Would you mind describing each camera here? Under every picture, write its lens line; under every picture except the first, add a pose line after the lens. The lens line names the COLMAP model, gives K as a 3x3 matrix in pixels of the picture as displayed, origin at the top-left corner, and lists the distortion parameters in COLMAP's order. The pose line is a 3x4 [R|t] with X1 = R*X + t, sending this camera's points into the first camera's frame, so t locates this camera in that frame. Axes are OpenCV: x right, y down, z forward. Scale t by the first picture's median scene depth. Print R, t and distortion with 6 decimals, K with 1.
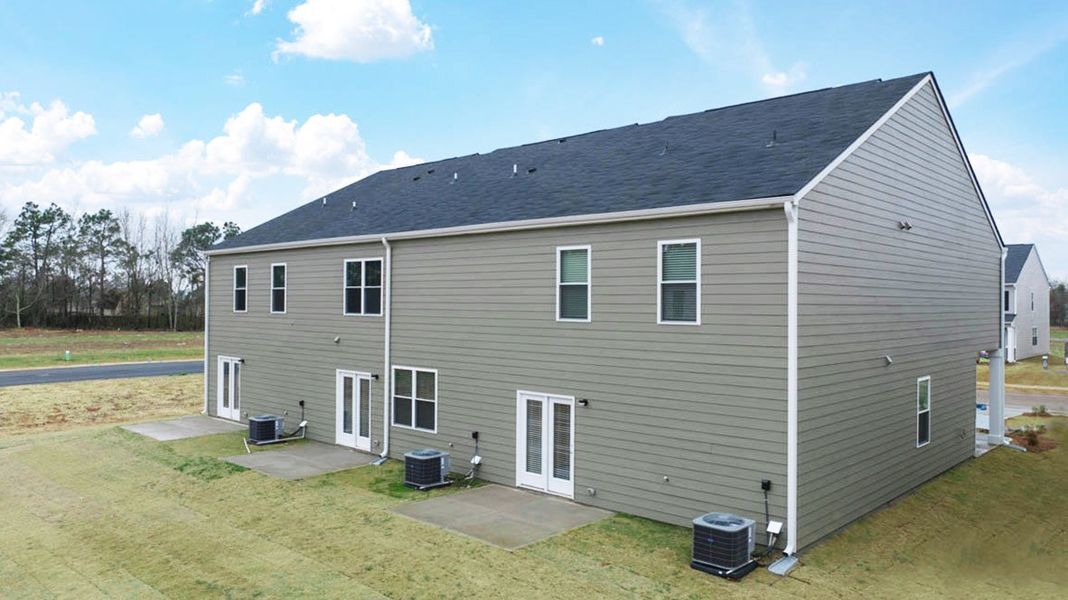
lens RADIAL K [[815.3, 0, 511.1], [0, 815.3, 333.4], [0, 0, 1]] dist [0.057031, -0.000439]
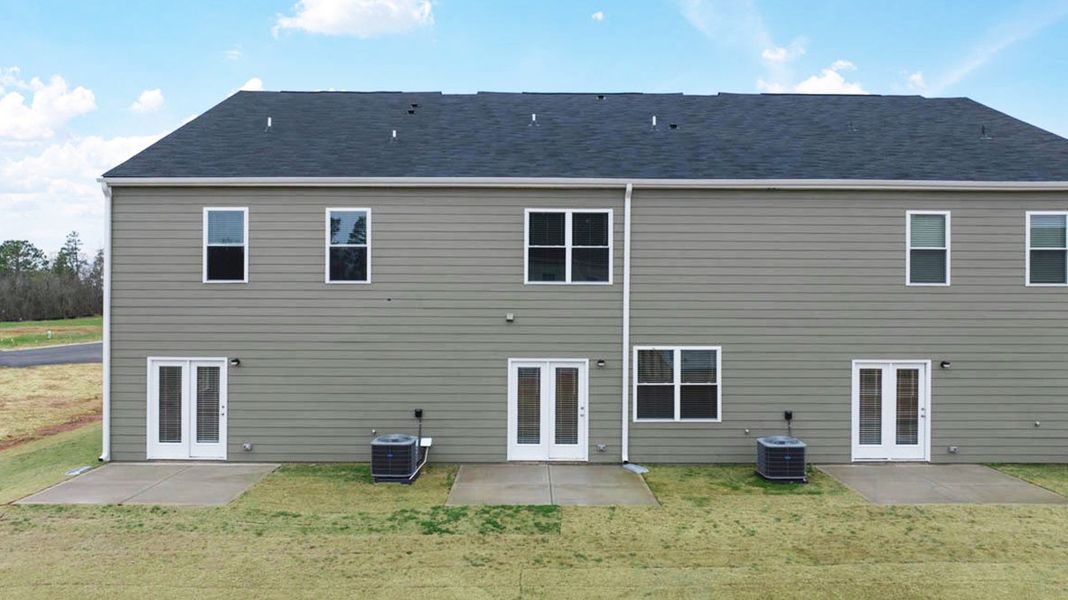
lens RADIAL K [[615.4, 0, 534.5], [0, 615.4, 280.6], [0, 0, 1]] dist [-0.003081, -0.000708]
pose [[0.696363, -0.021155, 0.717378, -0.606432], [0.027289, 0.999623, 0.002989, -0.027360], [-0.717171, 0.017495, 0.696678, 0.617245]]
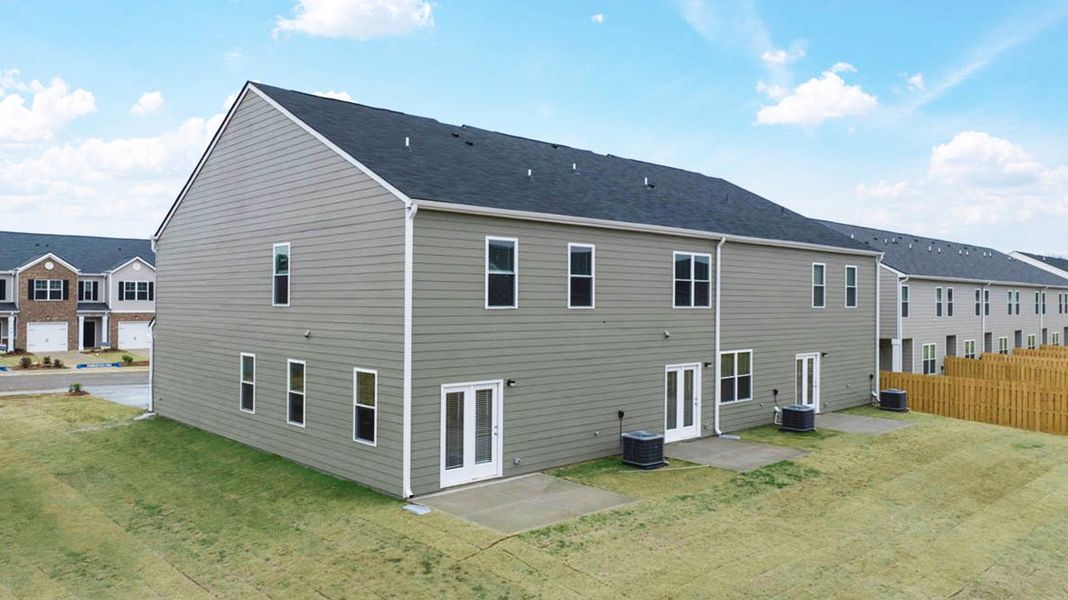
lens RADIAL K [[767.5, 0, 534.0], [0, 767.5, 300.0], [0, 0, 1]] dist [-0.004455, -0.000198]
pose [[0.024233, -0.017263, 0.999557, -1.139929], [0.020011, 0.999659, 0.016779, -0.051483], [-0.999506, 0.019596, 0.024570, 1.162186]]
